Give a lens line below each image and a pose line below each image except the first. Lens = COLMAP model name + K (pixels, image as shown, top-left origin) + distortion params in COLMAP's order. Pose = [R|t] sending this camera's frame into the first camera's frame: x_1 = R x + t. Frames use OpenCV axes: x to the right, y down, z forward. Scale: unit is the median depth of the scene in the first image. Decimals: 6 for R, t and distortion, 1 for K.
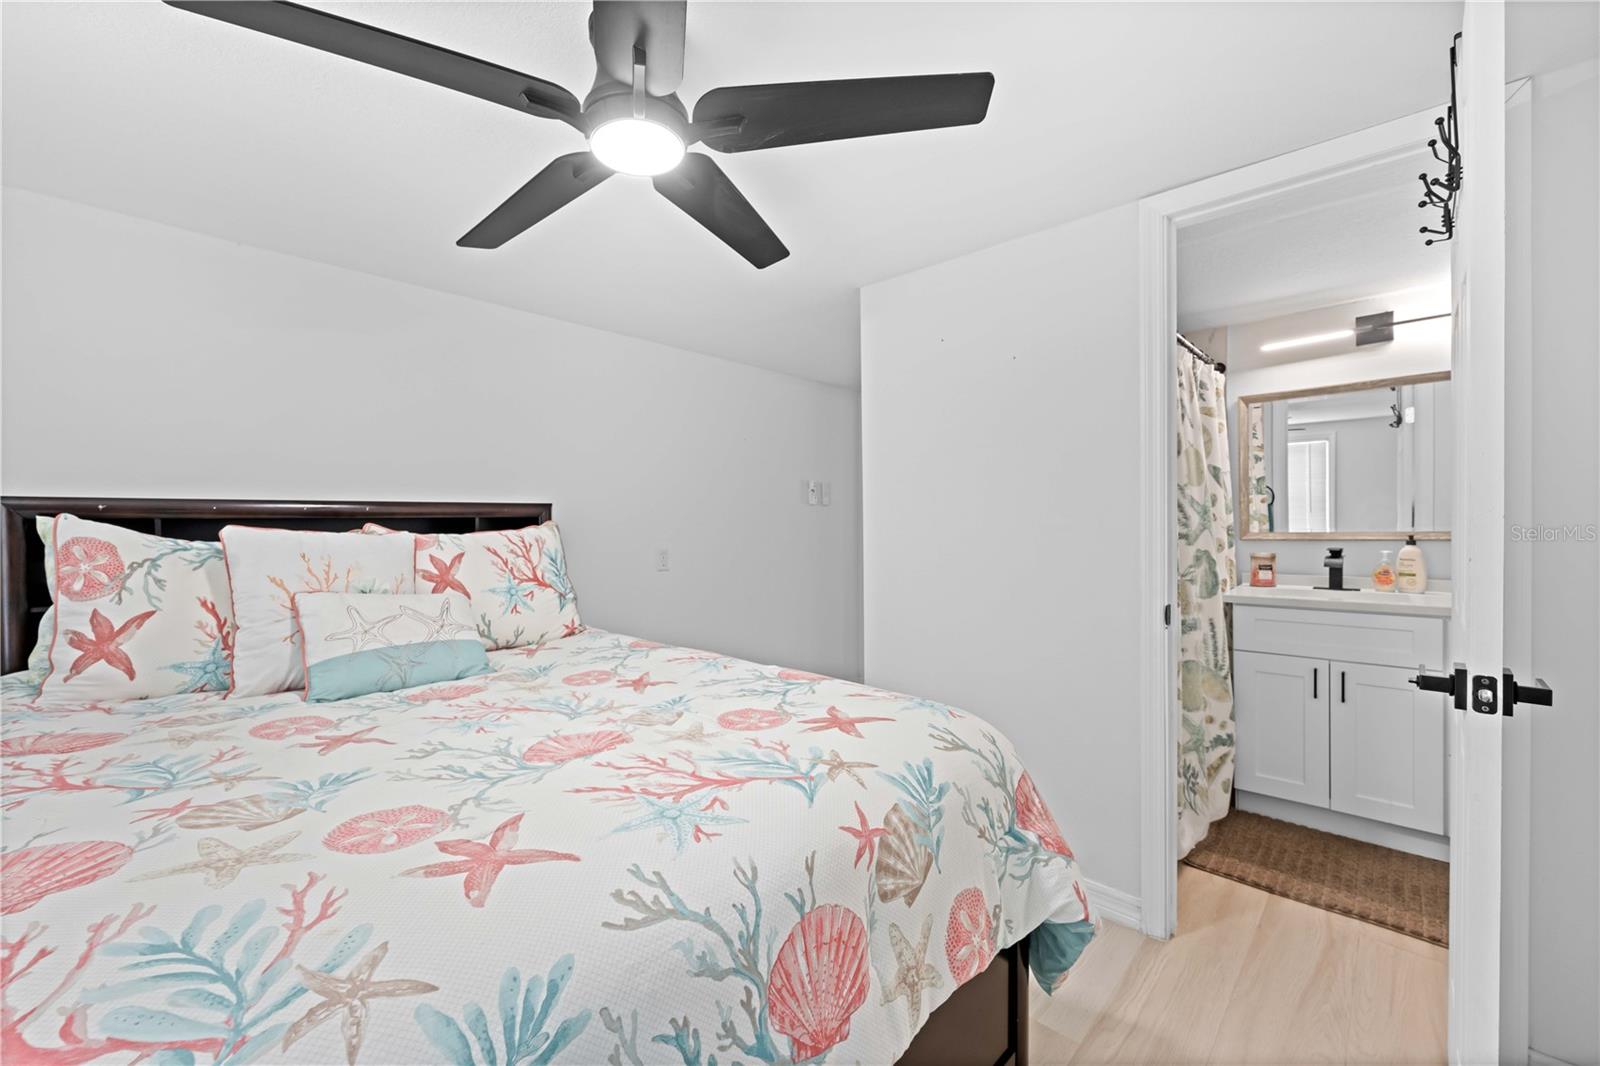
lens RADIAL K [[654.7, 0, 795.1], [0, 654.7, 534.4], [0, 0, 1]] dist [-0.001339, 0.000593]
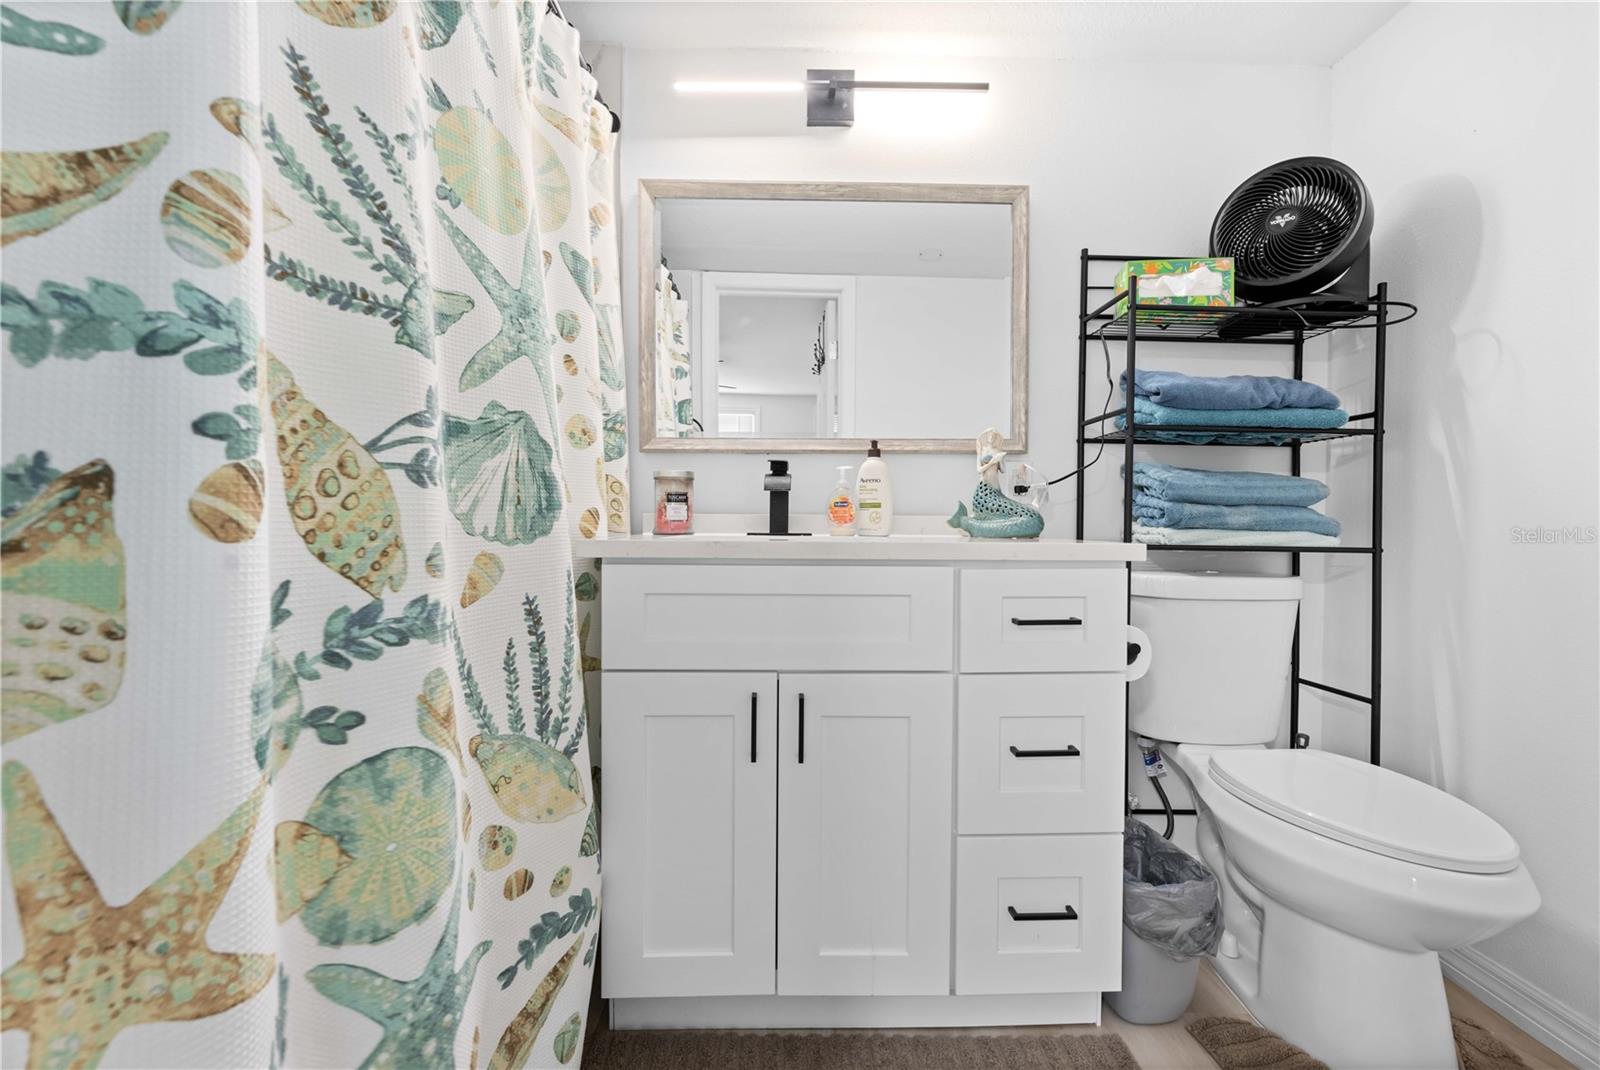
lens RADIAL K [[654.7, 0, 798.3], [0, 654.7, 537.3], [0, 0, 1]] dist [-0.001339, 0.000593]
pose [[0.725198, 0.001012, 0.688540, 0.469230], [-0.007174, 0.999956, 0.006086, 0.087143], [-0.688503, -0.009353, 0.725173, 0.603912]]
